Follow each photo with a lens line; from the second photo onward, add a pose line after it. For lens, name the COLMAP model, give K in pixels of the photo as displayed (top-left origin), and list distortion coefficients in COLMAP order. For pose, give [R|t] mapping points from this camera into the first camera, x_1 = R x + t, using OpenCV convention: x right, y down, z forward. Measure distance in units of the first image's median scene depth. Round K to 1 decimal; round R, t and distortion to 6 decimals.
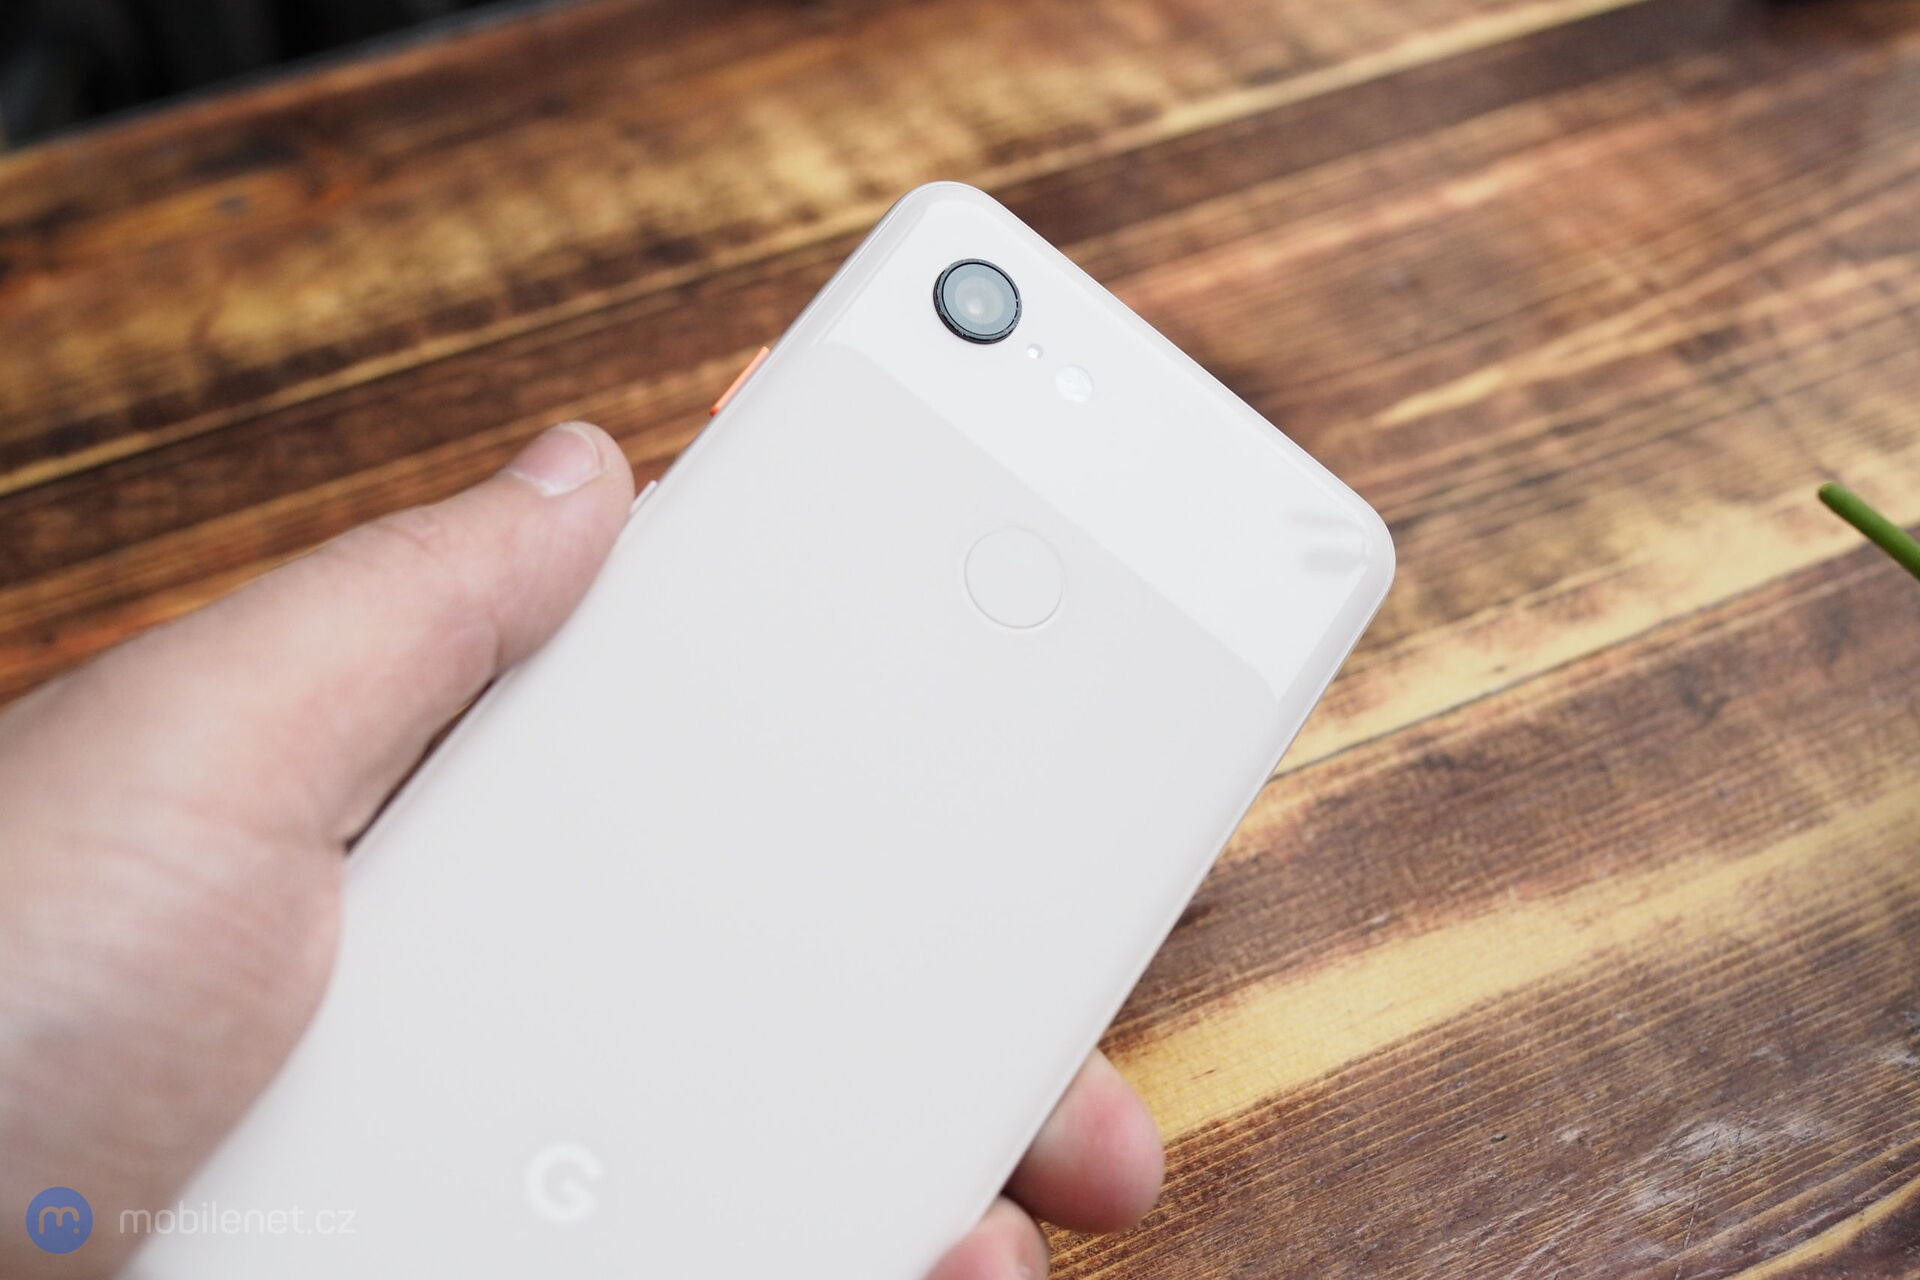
lens RADIAL K [[2802.8, 0, 942.6], [0, 2802.8, 647.8], [0, 0, 1]] dist [-0.100004, 0.000000]
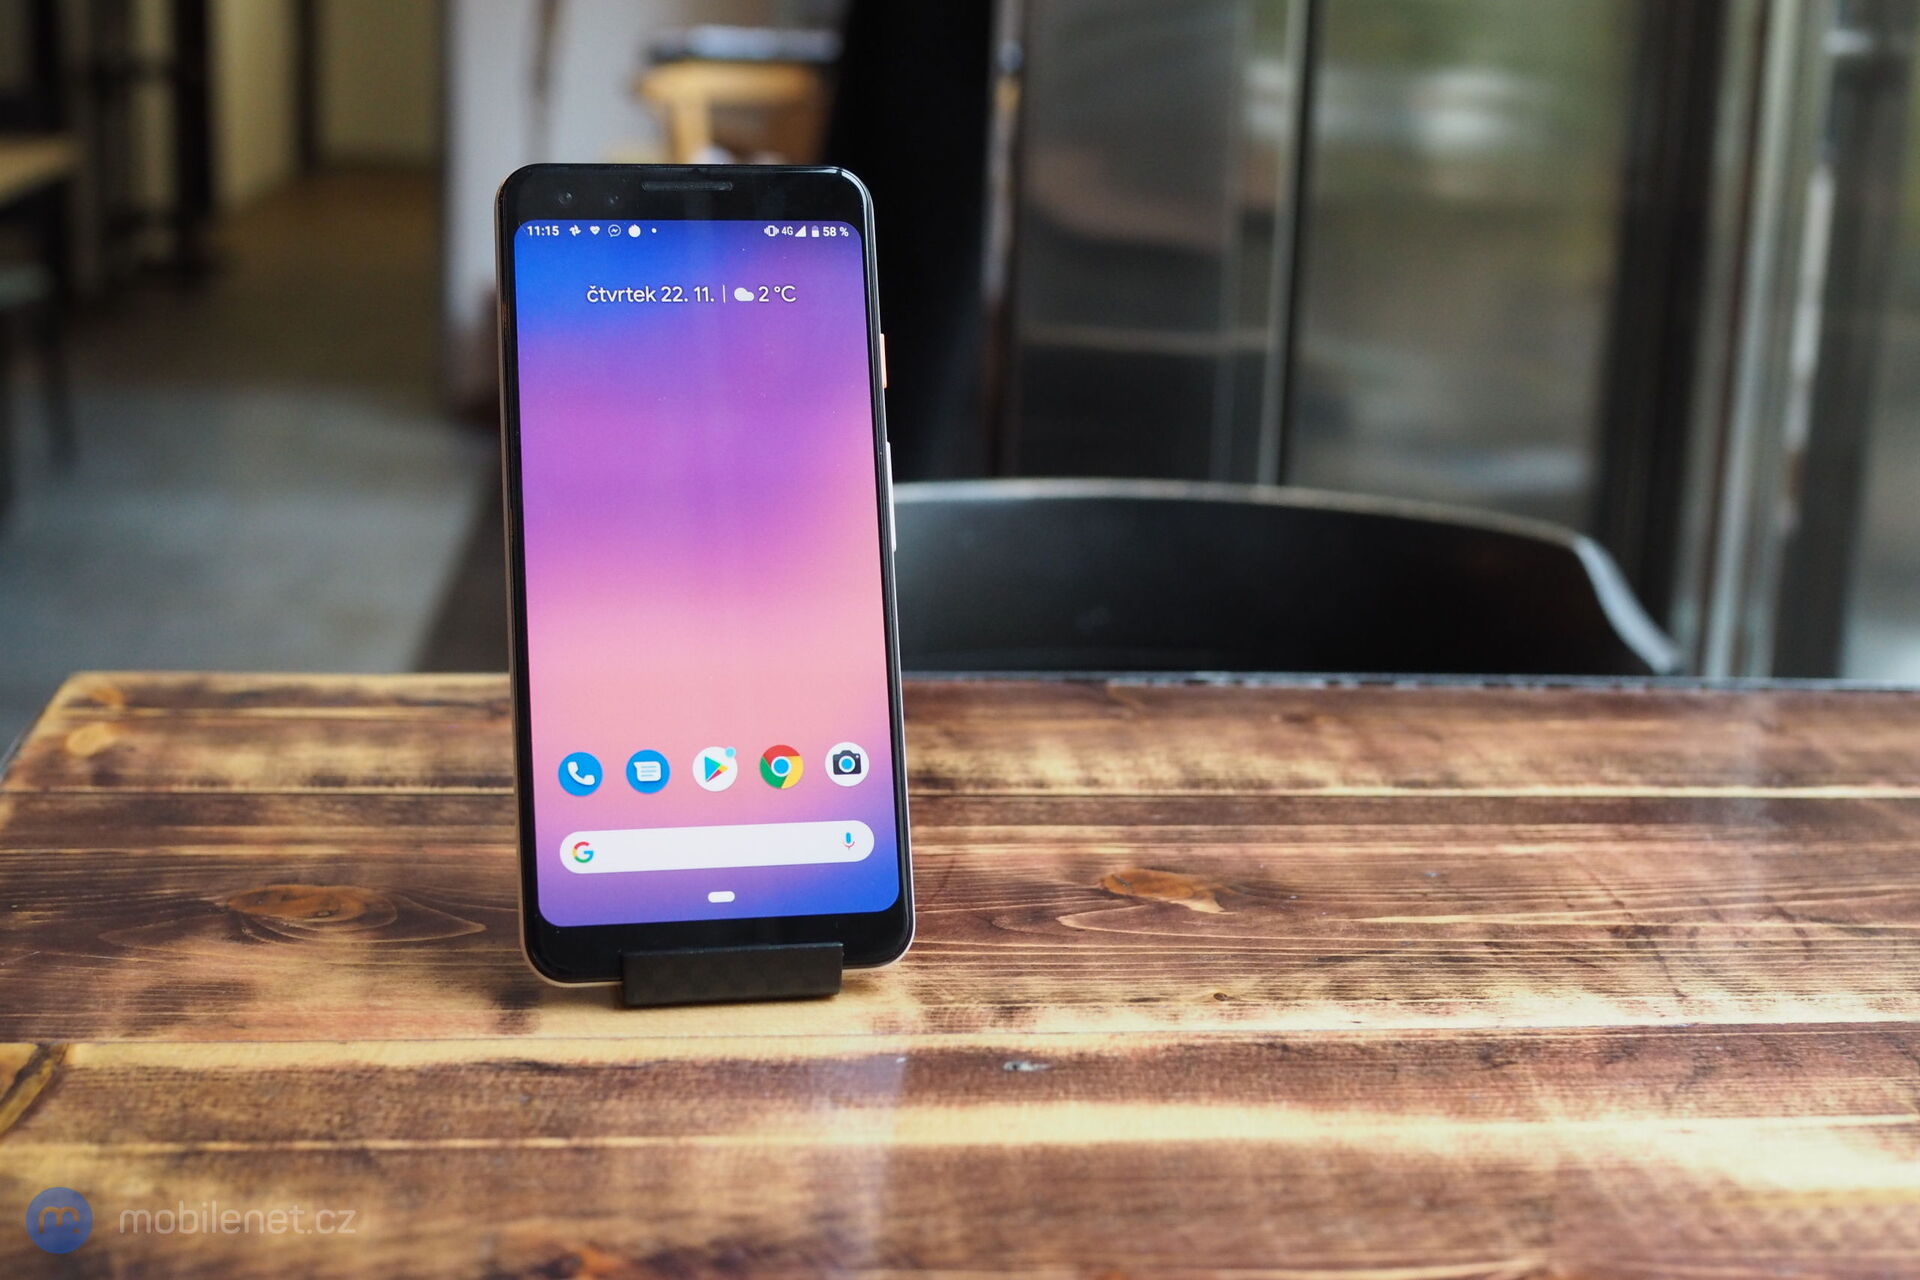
lens RADIAL K [[2802.8, 0, 989.1], [0, 2802.8, 652.3], [0, 0, 1]] dist [-0.100004, 0.000000]
pose [[0.943362, 0.148168, -0.296842, 0.371777], [-0.270812, 0.860758, -0.430994, 0.442674], [0.191649, 0.486972, 0.852132, -0.247683]]
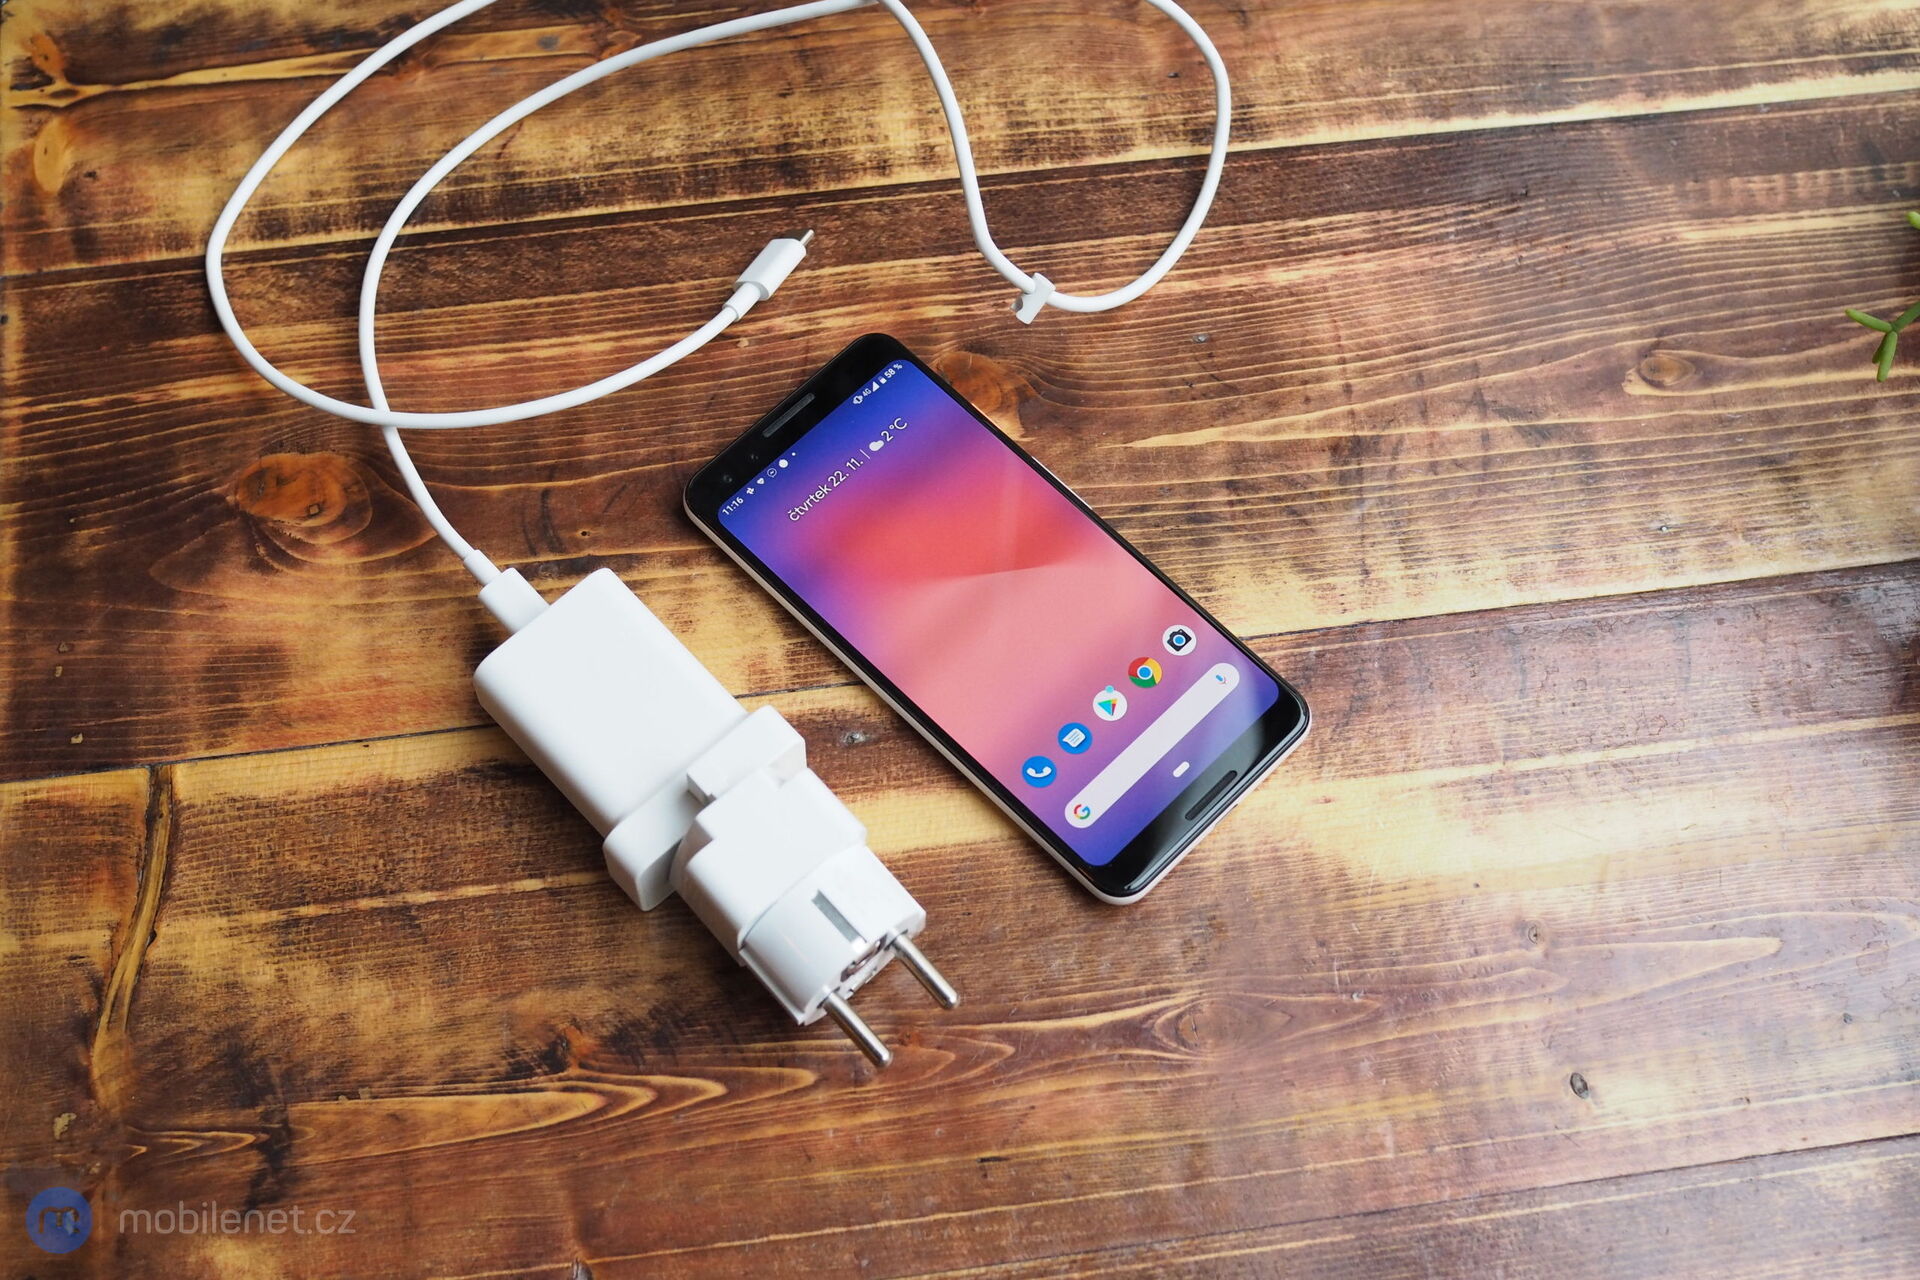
lens RADIAL K [[2802.8, 0, 965.8], [0, 2802.8, 642.0], [0, 0, 1]] dist [-0.100004, 0.000000]
pose [[0.947399, 0.312079, -0.071008, 0.220073], [-0.261018, 0.881778, 0.392858, -0.623291], [0.185216, -0.353659, 0.916854, -0.623034]]
